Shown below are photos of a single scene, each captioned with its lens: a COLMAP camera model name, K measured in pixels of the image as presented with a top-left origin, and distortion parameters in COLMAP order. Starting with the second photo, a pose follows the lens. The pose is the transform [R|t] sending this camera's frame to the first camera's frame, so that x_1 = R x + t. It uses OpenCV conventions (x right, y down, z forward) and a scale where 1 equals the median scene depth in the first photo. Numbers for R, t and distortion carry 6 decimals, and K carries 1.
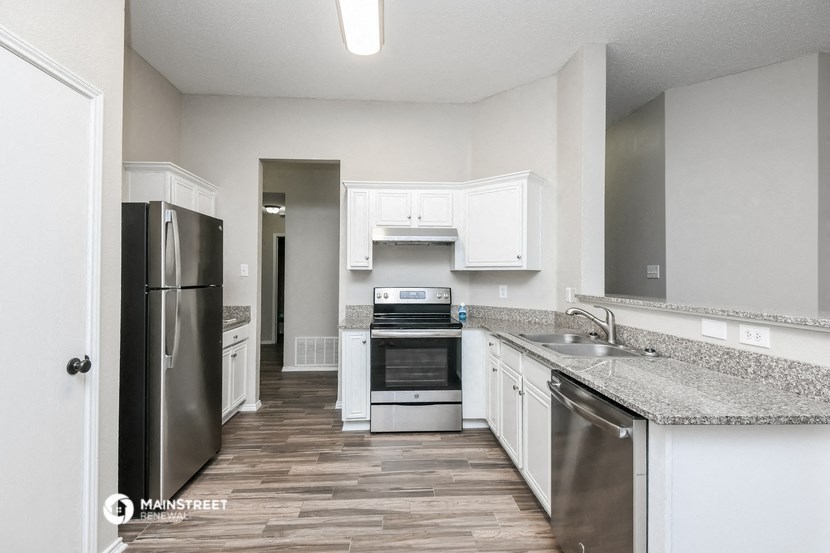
lens RADIAL K [[398.5, 0, 416.1], [0, 398.5, 273.1], [0, 0, 1]] dist [0.015722, -0.005902]
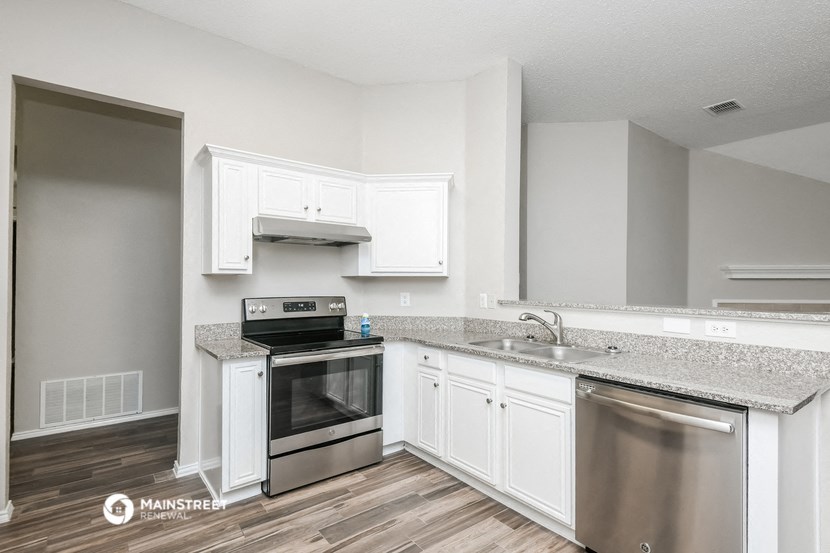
lens RADIAL K [[398.5, 0, 424.2], [0, 398.5, 281.4], [0, 0, 1]] dist [0.015722, -0.005902]
pose [[0.811367, -0.000928, 0.584536, -0.322530], [-0.002972, 0.999979, 0.005713, -0.000578], [-0.584529, -0.006373, 0.811348, 0.247398]]
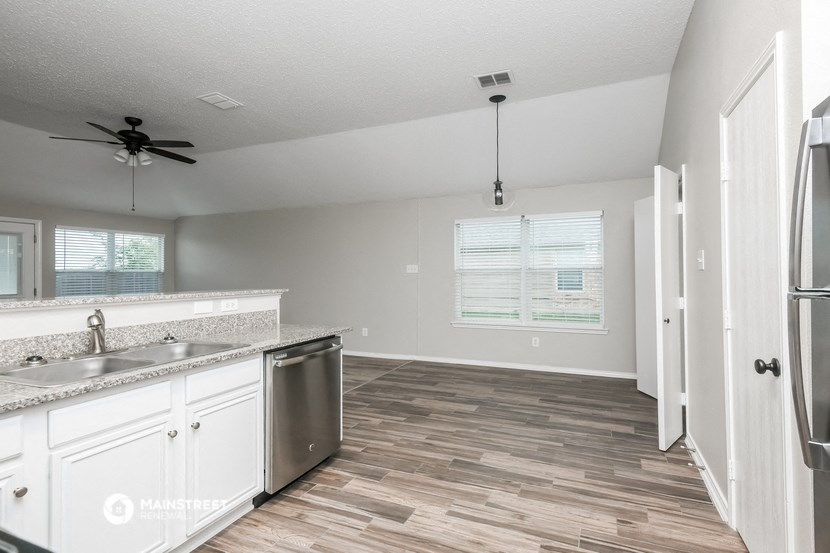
lens RADIAL K [[398.5, 0, 419.2], [0, 398.5, 277.4], [0, 0, 1]] dist [0.015722, -0.005902]
pose [[-0.883493, -0.005580, 0.468410, -0.331124], [-0.003607, 0.999980, 0.005110, 0.011571], [-0.468430, 0.002825, -0.883496, 1.030973]]
